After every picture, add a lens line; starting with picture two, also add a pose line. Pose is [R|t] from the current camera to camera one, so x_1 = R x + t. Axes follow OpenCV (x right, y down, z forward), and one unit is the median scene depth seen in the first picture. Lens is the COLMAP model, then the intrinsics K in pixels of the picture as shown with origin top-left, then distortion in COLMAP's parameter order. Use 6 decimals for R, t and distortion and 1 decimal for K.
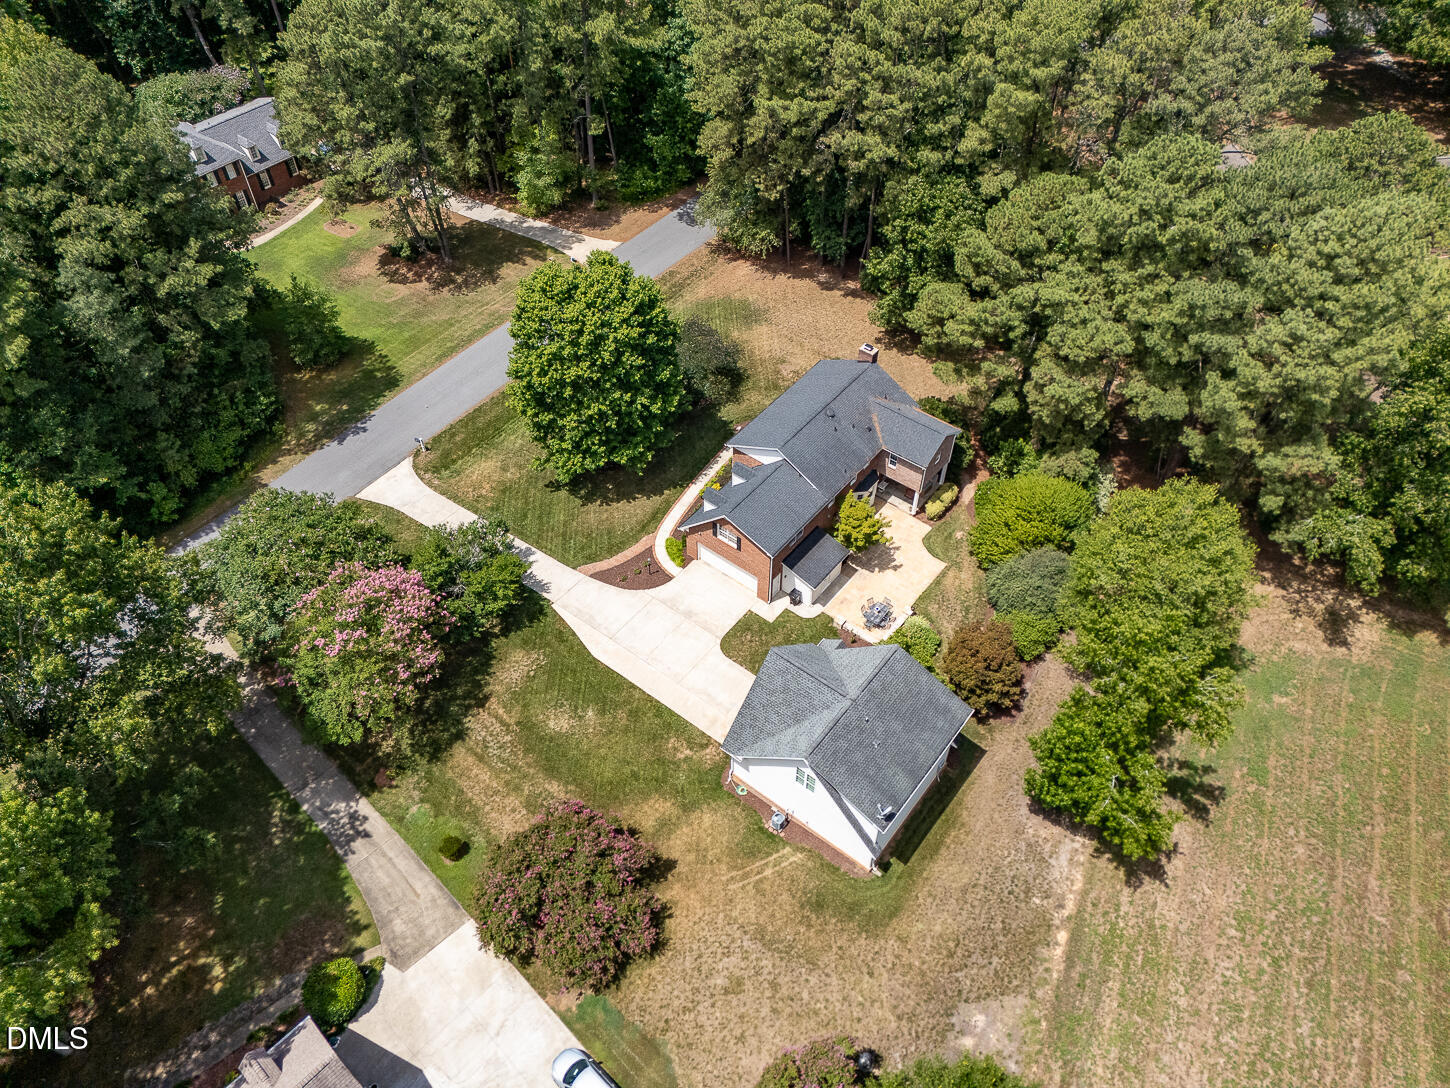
lens RADIAL K [[1066.8, 0, 729.0], [0, 1066.8, 535.9], [0, 0, 1]] dist [0.092166, -0.093520]
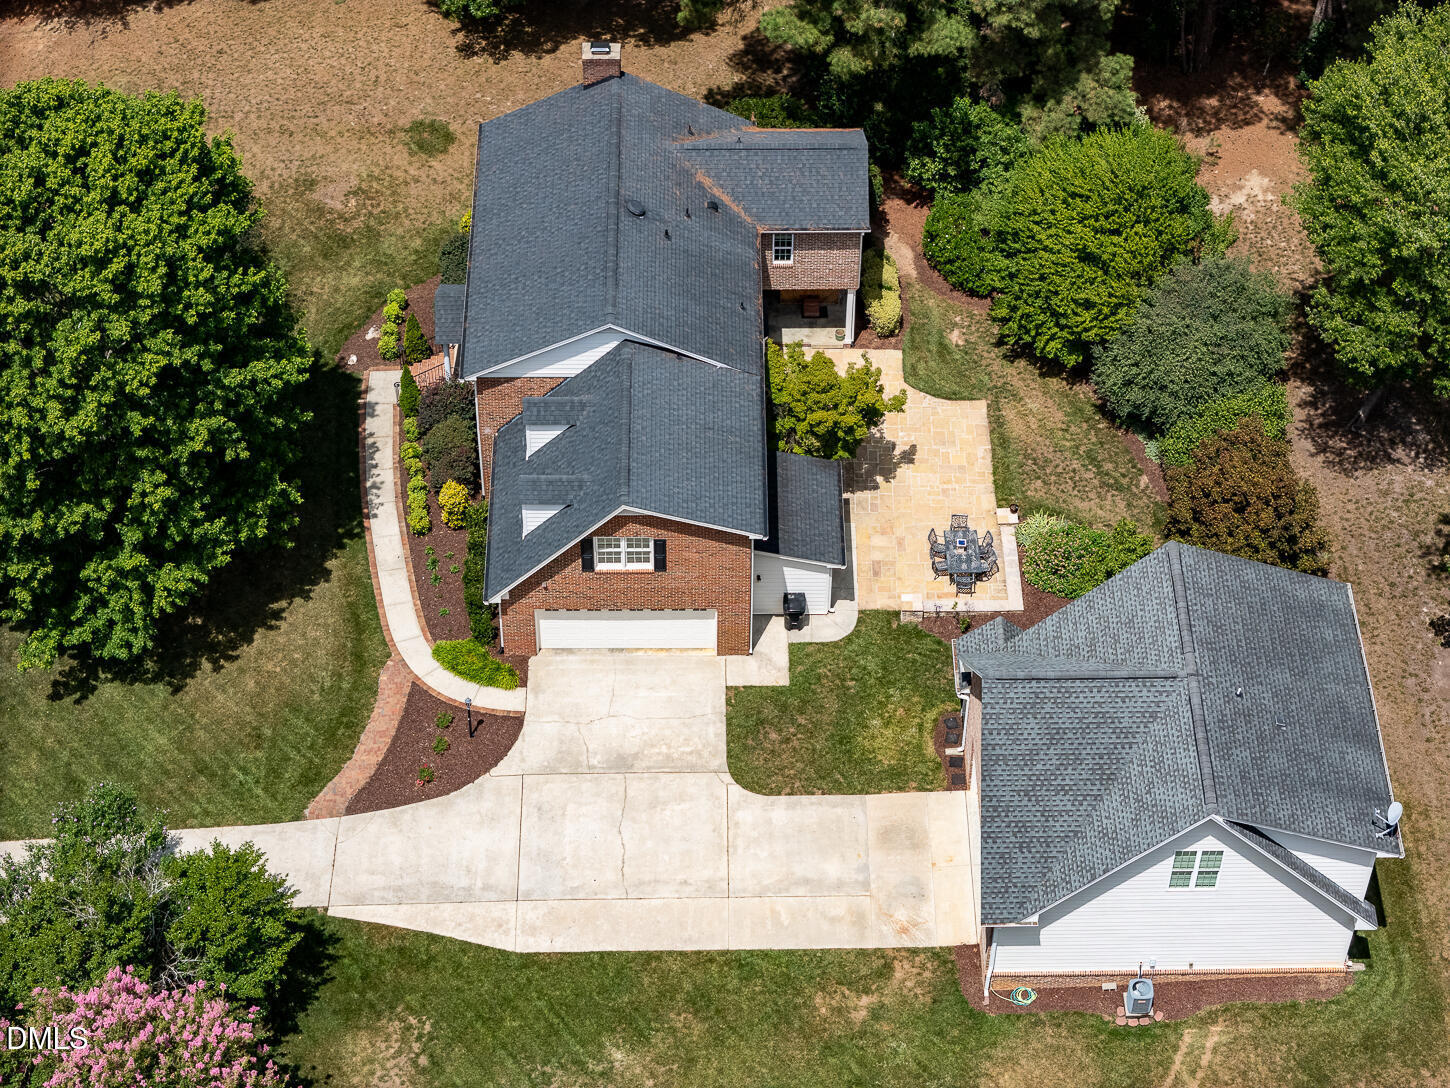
lens RADIAL K [[2960.0, 0, 725.0], [0, 2960.0, 544.0], [0, 0, 1]] dist [-0.512391, 3.541239]
pose [[0.780714, -0.459882, 0.423076, -0.461190], [0.465905, 0.879574, 0.096346, -0.096651], [-0.416434, 0.121895, 0.900957, -0.075469]]
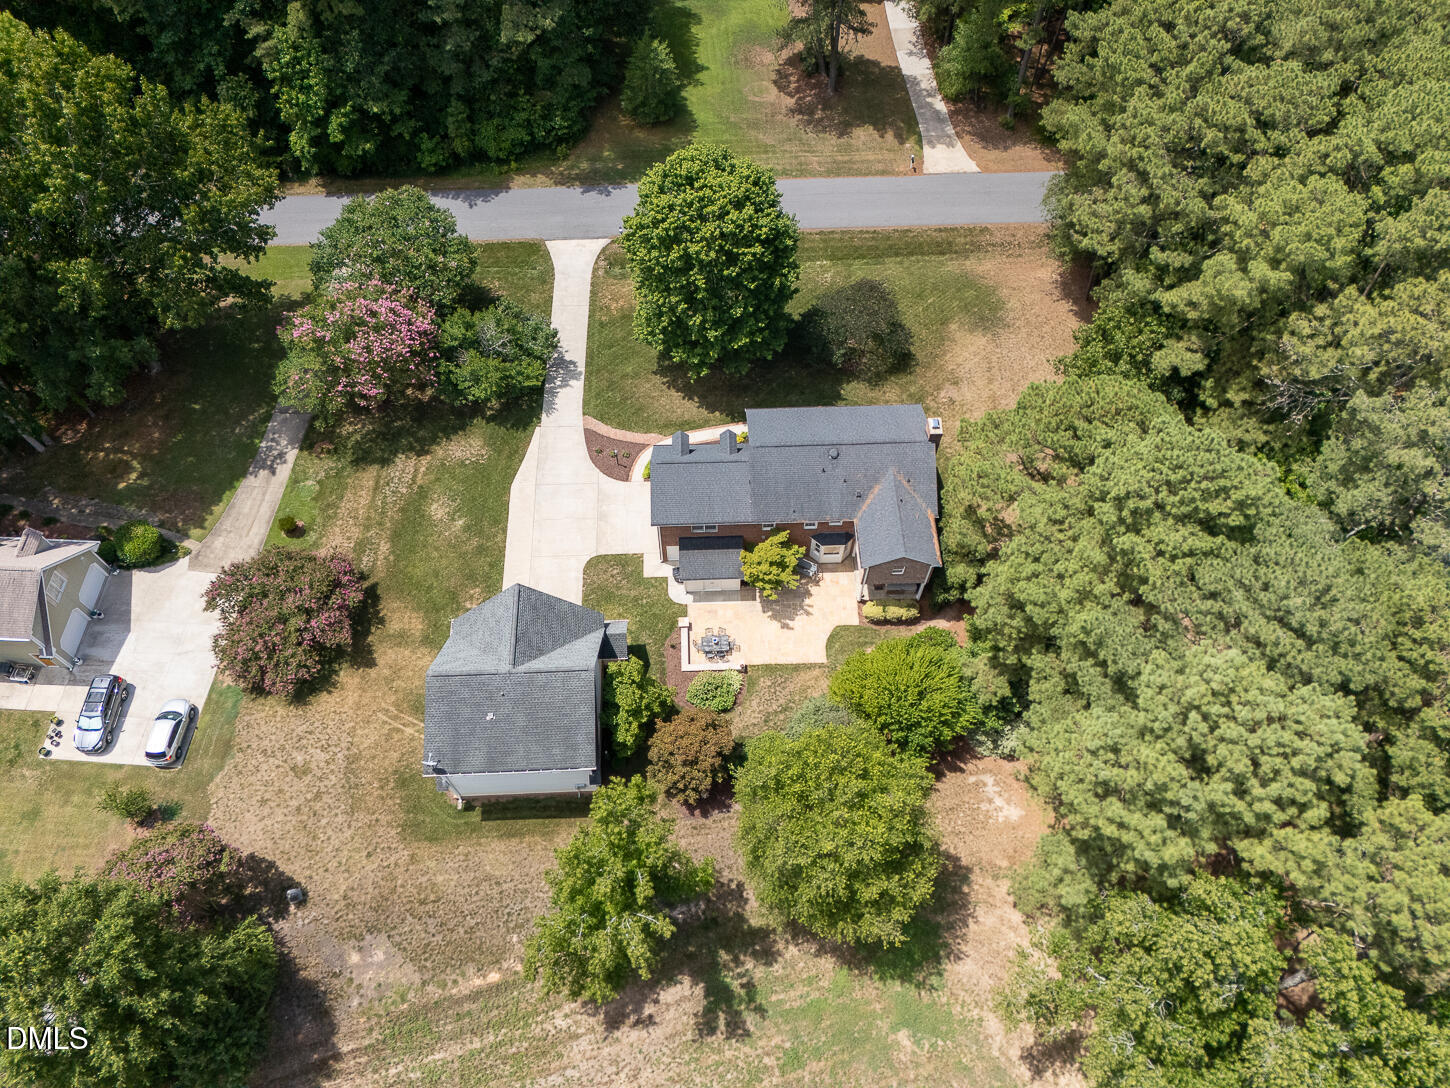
lens RADIAL K [[1066.8, 0, 729.0], [0, 1066.8, 535.9], [0, 0, 1]] dist [0.092166, -0.093520]
pose [[0.644838, 0.661175, -0.383445, 0.449608], [-0.572469, 0.750206, 0.330862, -0.324216], [0.506421, 0.006158, 0.862264, 0.179700]]
